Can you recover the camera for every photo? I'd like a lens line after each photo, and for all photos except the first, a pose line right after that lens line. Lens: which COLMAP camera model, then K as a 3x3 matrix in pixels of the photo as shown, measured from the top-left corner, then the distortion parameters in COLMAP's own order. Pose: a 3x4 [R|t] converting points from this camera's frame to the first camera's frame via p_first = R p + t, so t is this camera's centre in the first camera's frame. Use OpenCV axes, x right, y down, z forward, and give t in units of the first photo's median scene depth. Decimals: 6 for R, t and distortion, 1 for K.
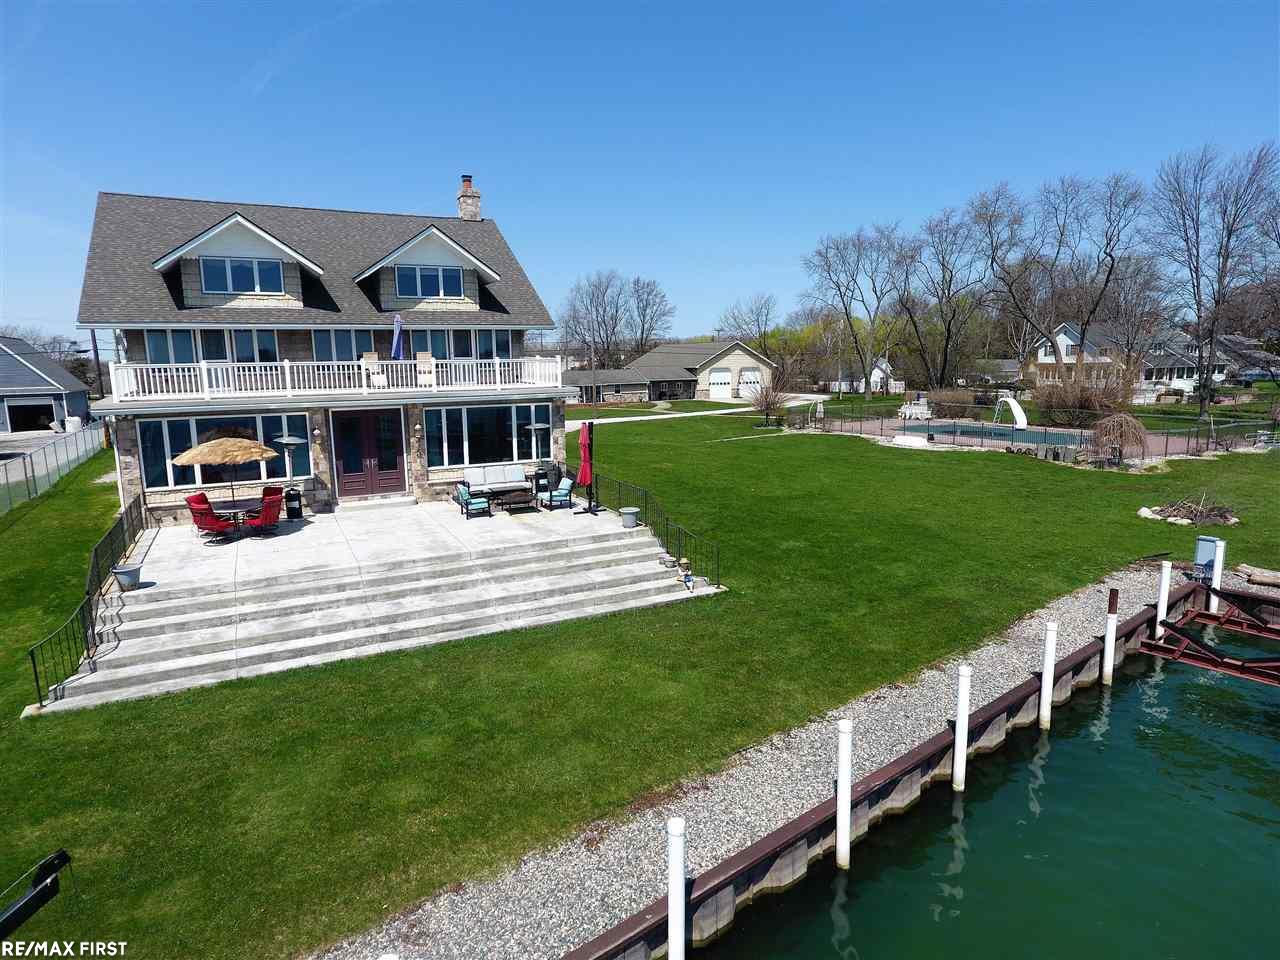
lens RADIAL K [[738.9, 0, 640.0], [0, 738.9, 480.0], [0, 0, 1]] dist [-0.005349, -0.000003]
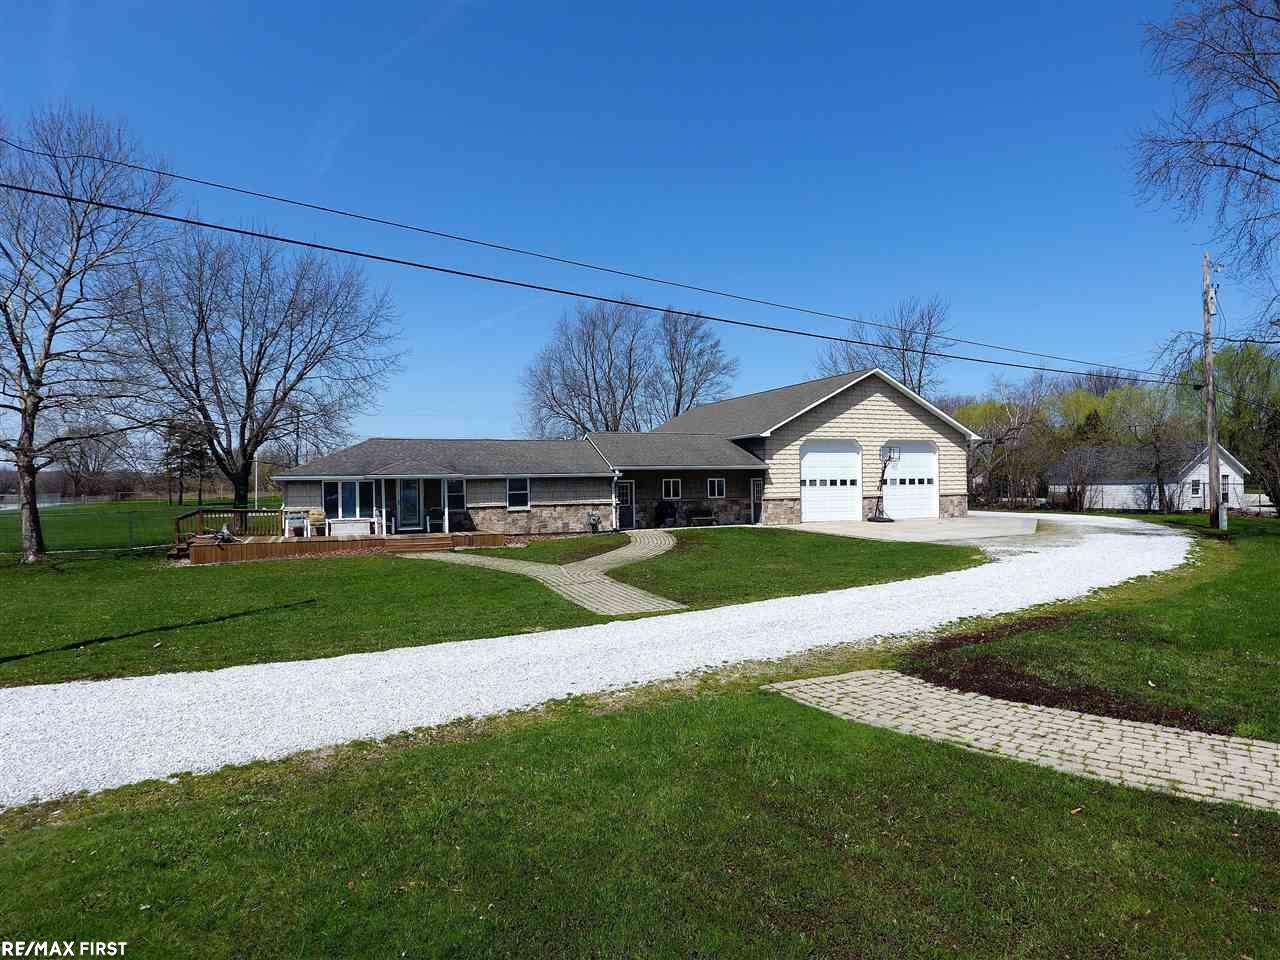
lens RADIAL K [[738.9, 0, 640.0], [0, 738.9, 480.0], [0, 0, 1]] dist [-0.005349, -0.000003]
pose [[0.992619, 0.003053, -0.121232, 0.059931], [-0.022524, 0.986931, -0.159564, -0.072233], [0.119161, 0.161117, 0.979715, 0.640340]]
